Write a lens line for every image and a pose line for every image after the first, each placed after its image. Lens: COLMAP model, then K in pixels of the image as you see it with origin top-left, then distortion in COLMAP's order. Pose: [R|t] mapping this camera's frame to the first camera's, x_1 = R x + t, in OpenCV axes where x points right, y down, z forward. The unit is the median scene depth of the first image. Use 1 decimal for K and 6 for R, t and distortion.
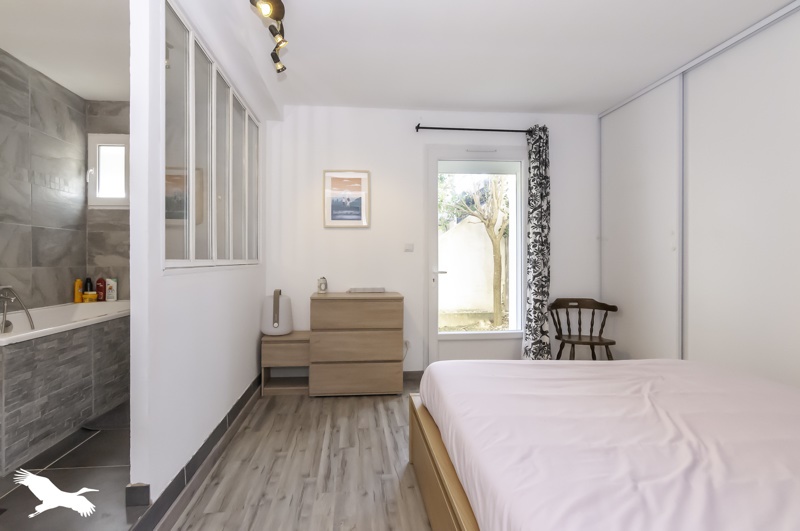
lens RADIAL K [[394.3, 0, 396.0], [0, 394.3, 262.8], [0, 0, 1]] dist [-0.000800, -0.000671]
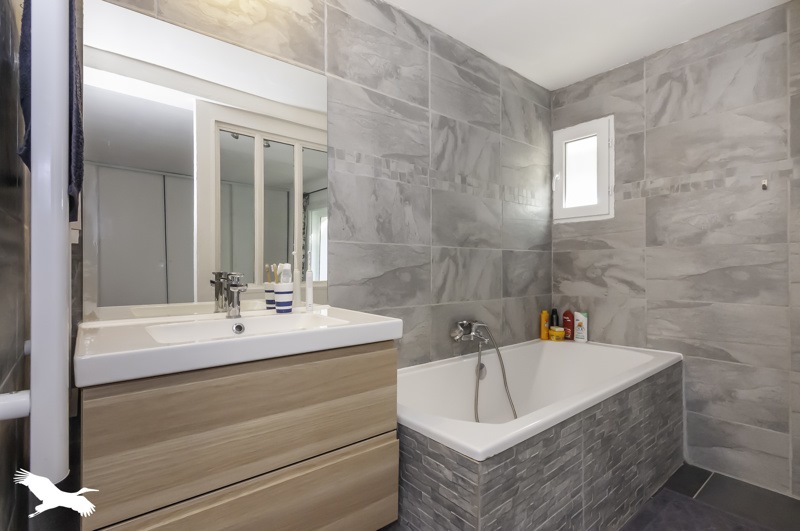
lens RADIAL K [[394.3, 0, 396.0], [0, 394.3, 262.8], [0, 0, 1]] dist [-0.000800, -0.000671]
pose [[0.551420, -0.004584, -0.834215, -0.300621], [-0.003950, 0.999959, -0.008106, -0.051364], [0.834219, 0.007765, 0.551379, 0.298135]]
